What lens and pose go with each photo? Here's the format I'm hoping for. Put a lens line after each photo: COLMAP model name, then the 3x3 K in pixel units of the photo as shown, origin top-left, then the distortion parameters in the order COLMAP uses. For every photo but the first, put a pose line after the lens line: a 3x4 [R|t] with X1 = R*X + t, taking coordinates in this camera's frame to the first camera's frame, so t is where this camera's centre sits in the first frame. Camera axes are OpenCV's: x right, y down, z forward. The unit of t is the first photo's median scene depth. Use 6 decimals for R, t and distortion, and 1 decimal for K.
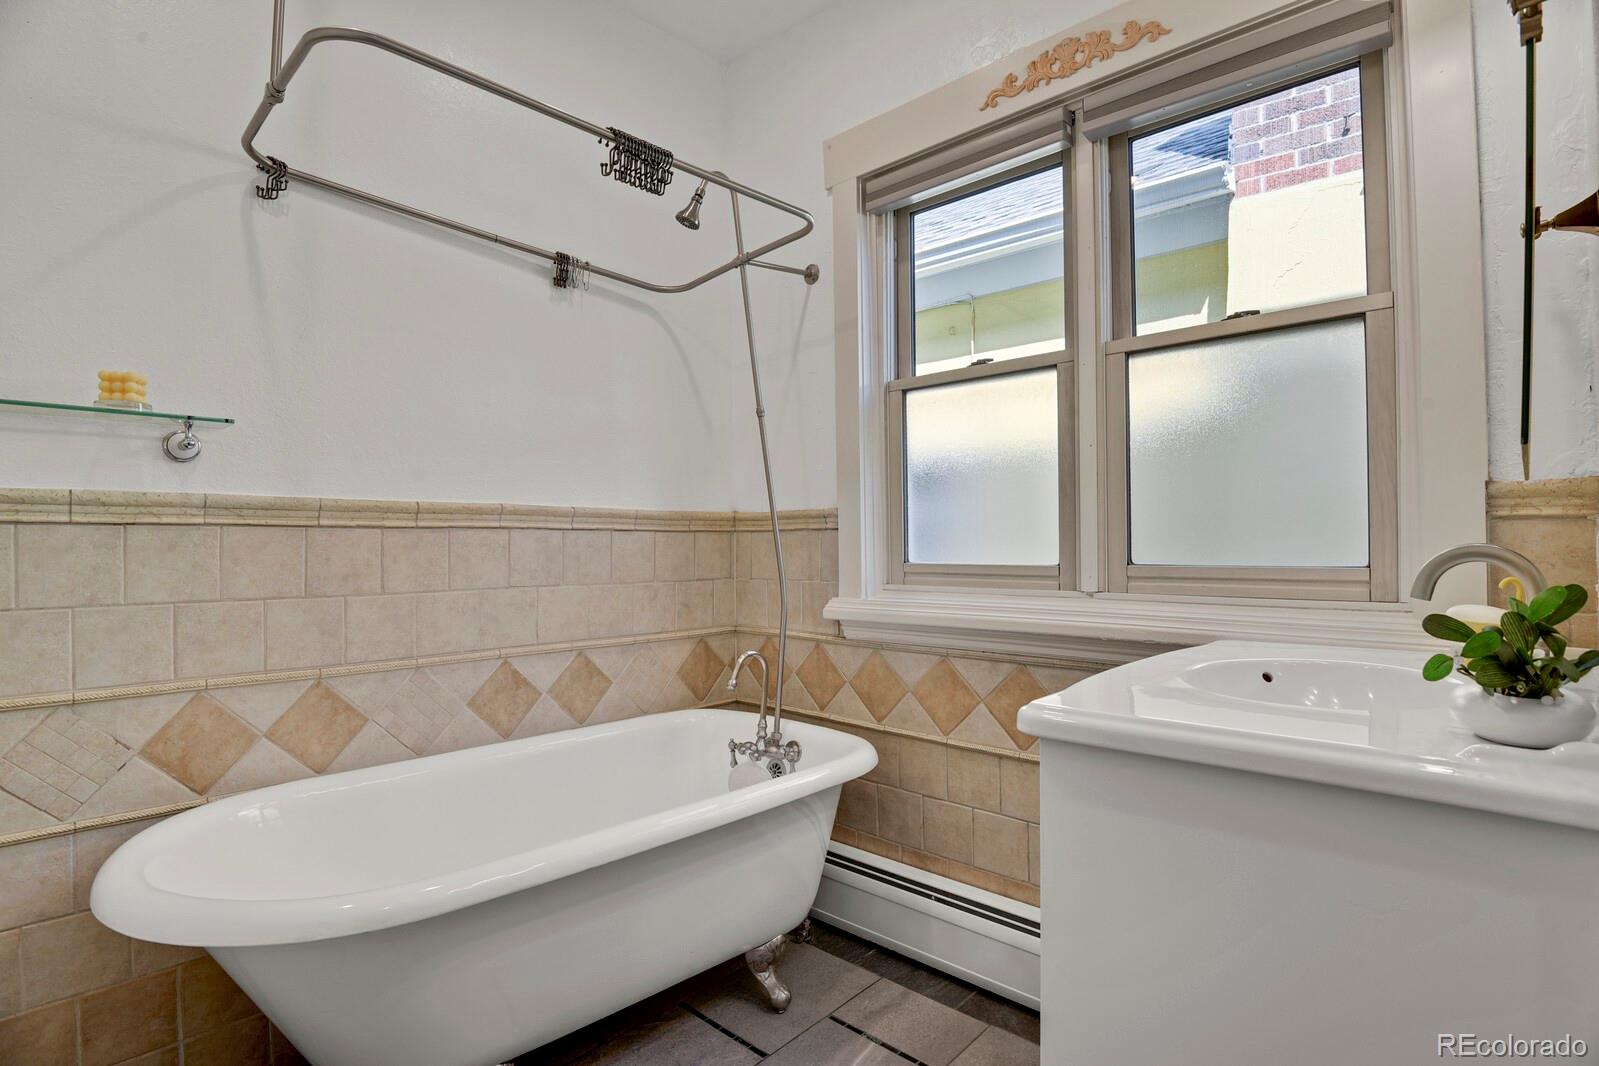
lens RADIAL K [[786.6, 0, 798.1], [0, 786.6, 537.2], [0, 0, 1]] dist [-0.022806, -0.007100]
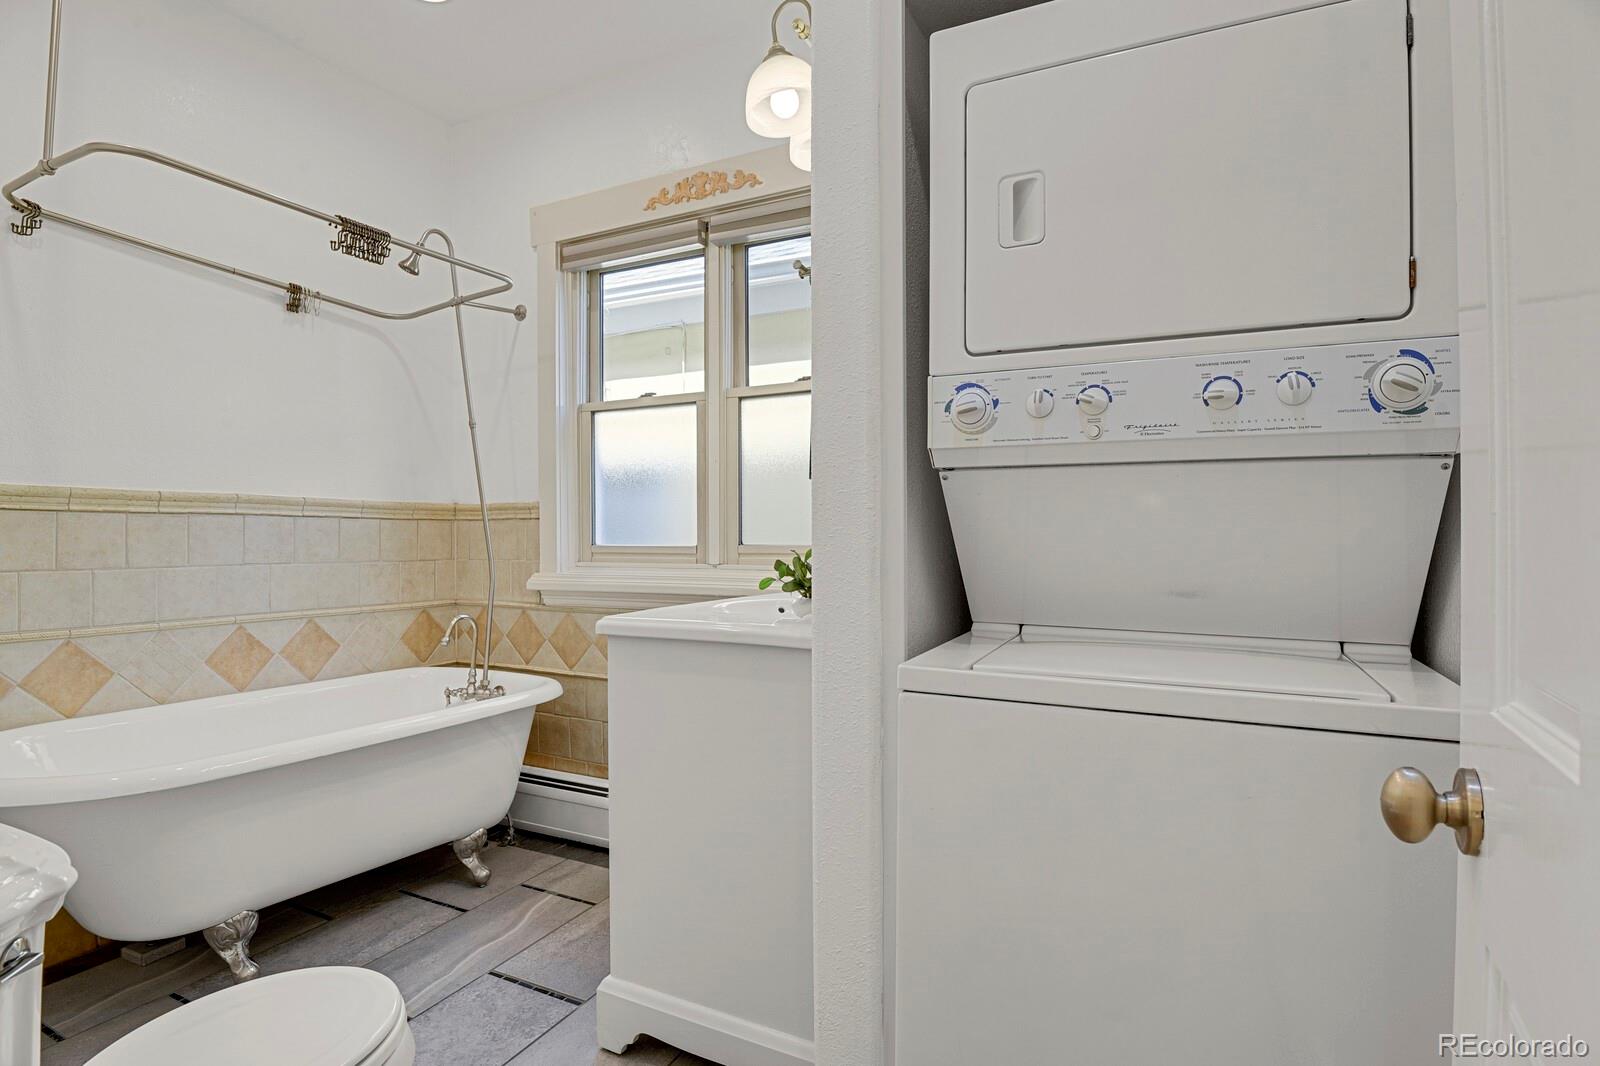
lens RADIAL K [[787.0, 0, 798.6], [0, 787.0, 537.2], [0, 0, 1]] dist [-0.022806, -0.007100]
pose [[0.957360, 0.004603, 0.288860, 0.095916], [-0.006979, 0.999950, 0.007196, 0.008409], [-0.288812, -0.008905, 0.957344, -0.367118]]
